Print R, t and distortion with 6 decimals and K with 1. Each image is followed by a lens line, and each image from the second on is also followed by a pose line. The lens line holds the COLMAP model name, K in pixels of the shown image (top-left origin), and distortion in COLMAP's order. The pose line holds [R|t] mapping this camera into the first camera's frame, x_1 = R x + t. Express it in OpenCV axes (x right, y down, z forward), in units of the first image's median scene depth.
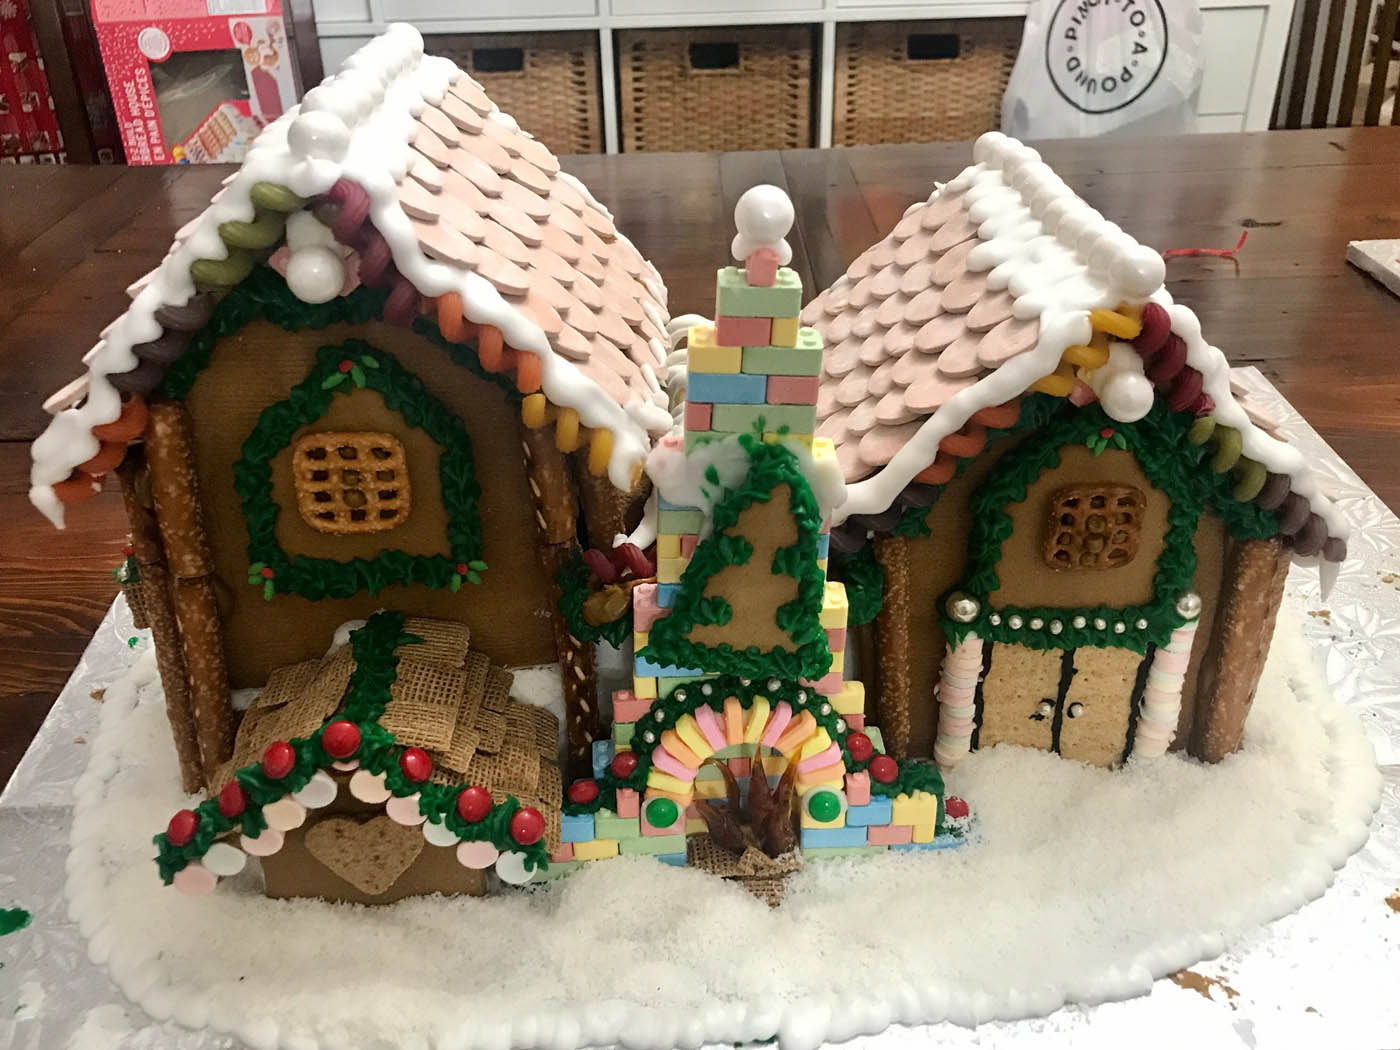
lens RADIAL K [[1256.0, 0, 704.0], [0, 1256.0, 501.0], [0, 0, 1]] dist [0.072776, -0.143162]
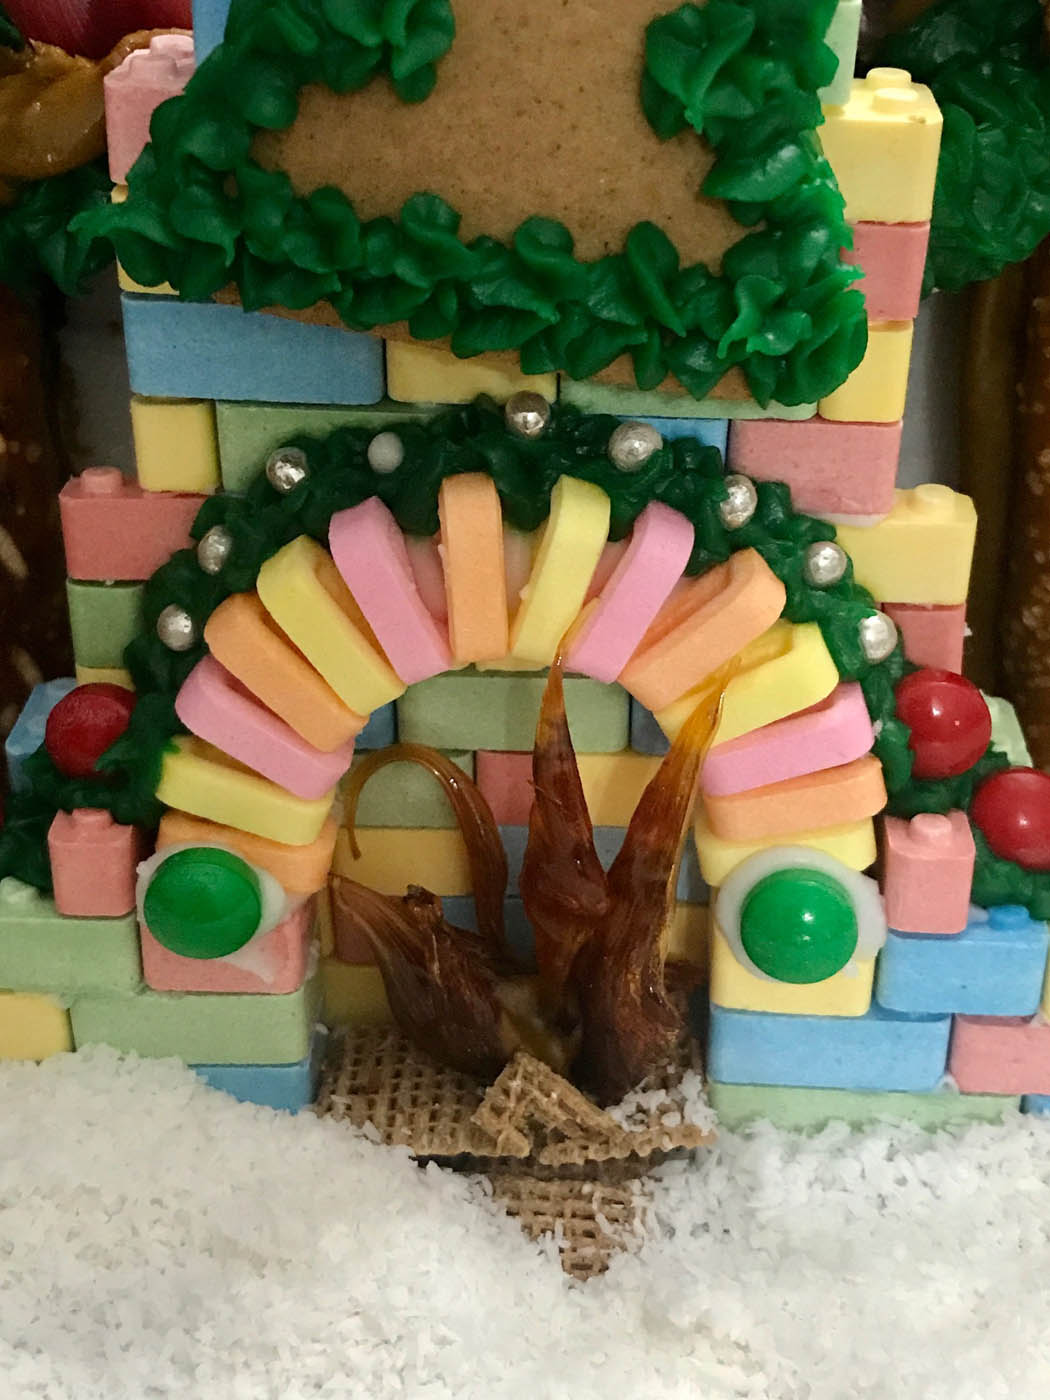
lens RADIAL K [[1881.1, 0, 525.0], [0, 1881.1, 700.0], [0, 0, 1]] dist [0.283118, -1.553096]
pose [[0.994771, 0.061918, -0.081215, 0.068550], [-0.061839, 0.998080, 0.003486, 0.200006], [0.081275, 0.001555, 0.996691, 0.599491]]
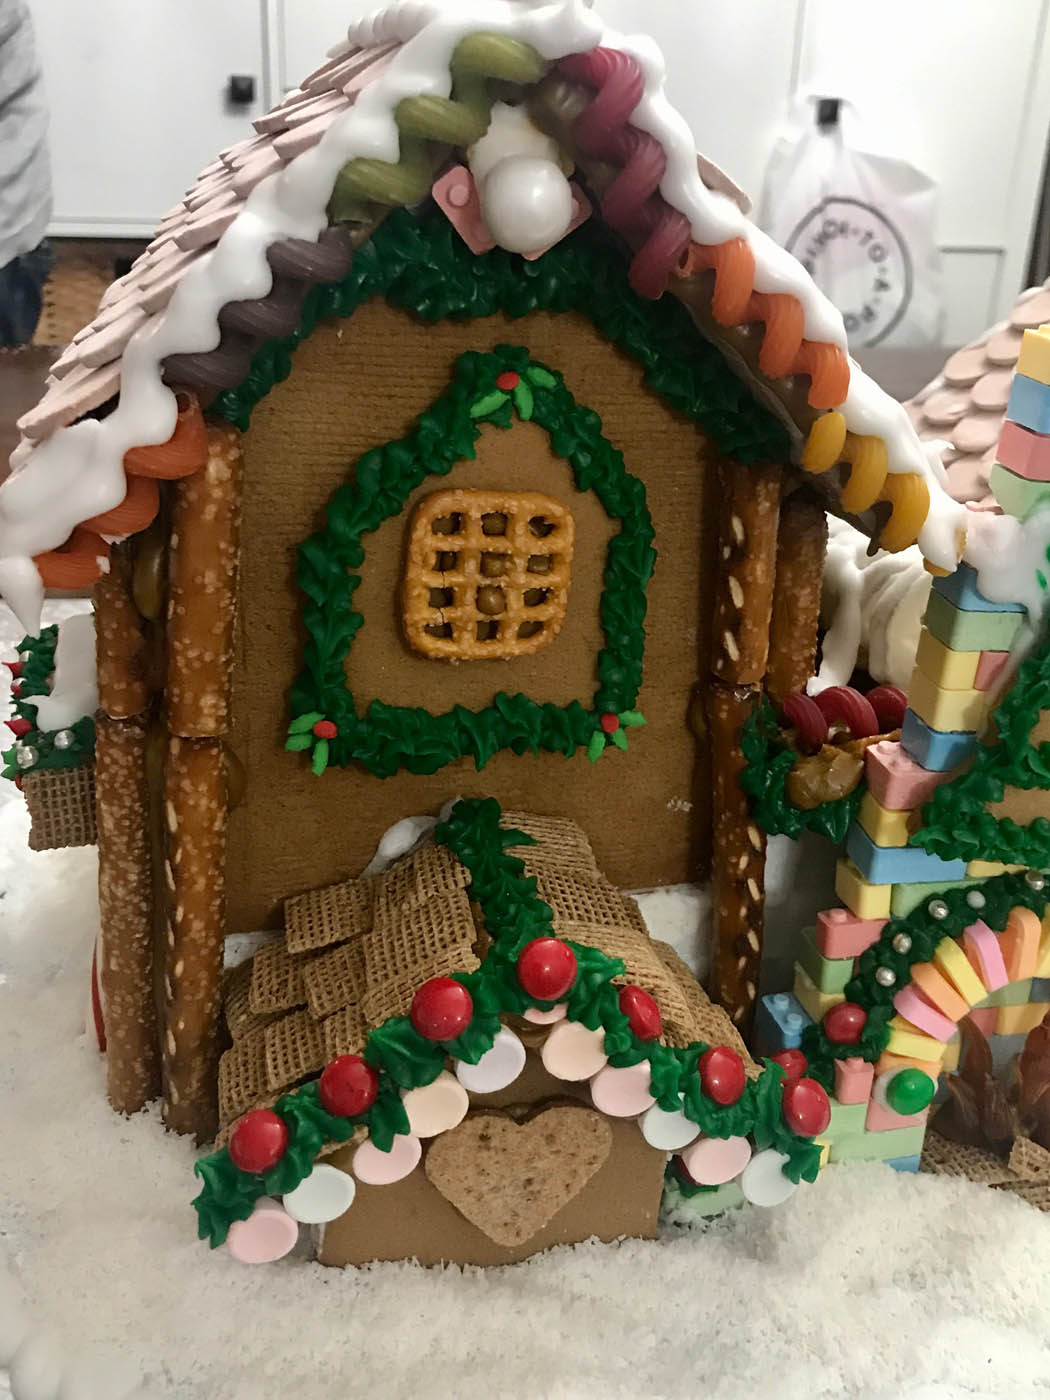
lens RADIAL K [[1415.3, 0, 525.0], [0, 1415.3, 700.0], [0, 0, 1]] dist [0.136335, -0.429731]
pose [[0.983218, -0.006667, 0.182313, -0.372708], [0.024135, 0.995302, -0.093767, 0.109887], [-0.180831, 0.096594, 0.978759, 0.287501]]
